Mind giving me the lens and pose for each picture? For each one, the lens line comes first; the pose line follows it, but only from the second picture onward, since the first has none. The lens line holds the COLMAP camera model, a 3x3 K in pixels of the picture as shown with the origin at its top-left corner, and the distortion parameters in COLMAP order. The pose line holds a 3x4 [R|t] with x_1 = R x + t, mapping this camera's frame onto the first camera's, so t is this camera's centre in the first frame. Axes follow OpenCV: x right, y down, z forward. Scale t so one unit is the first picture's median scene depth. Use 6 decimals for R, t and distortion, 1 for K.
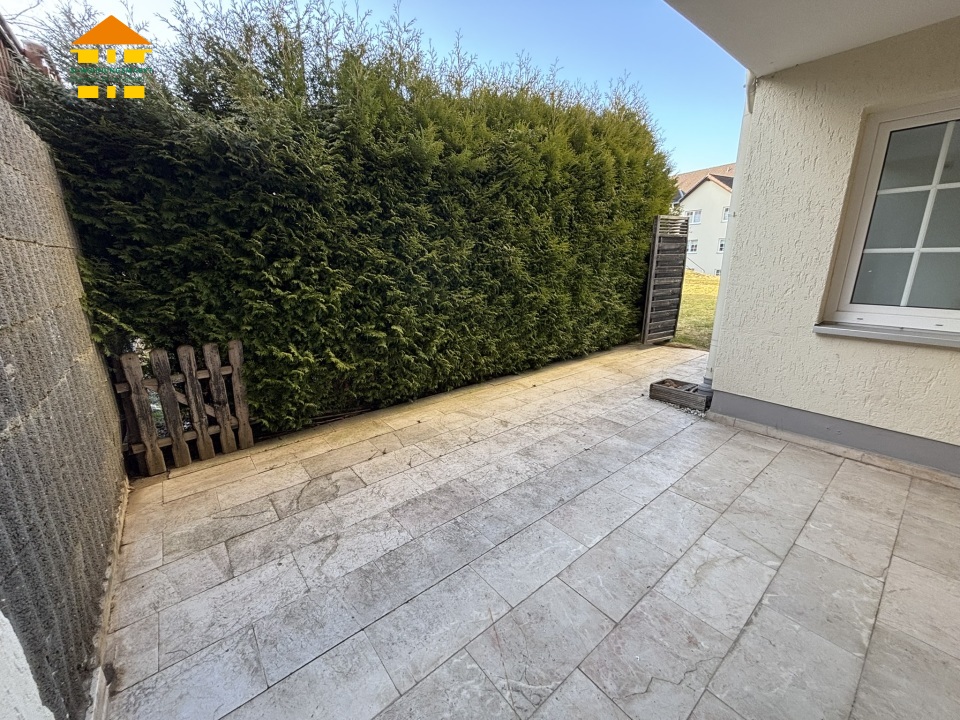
lens RADIAL K [[384.7, 0, 479.3], [0, 384.7, 359.4], [0, 0, 1]] dist [0.017357, -0.000095]
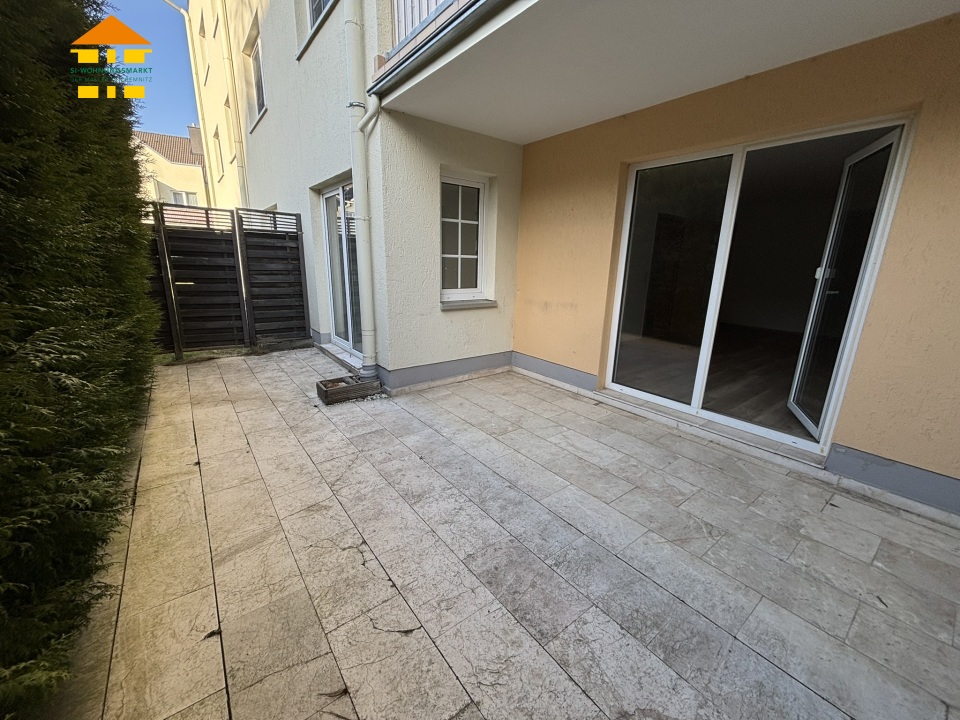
lens RADIAL K [[384.7, 0, 479.2], [0, 384.7, 358.6], [0, 0, 1]] dist [0.017357, -0.000095]
pose [[0.029517, -0.241093, 0.970053, -0.619722], [0.230846, 0.945885, 0.228062, -0.194842], [-0.972542, 0.217201, 0.083575, 0.778041]]
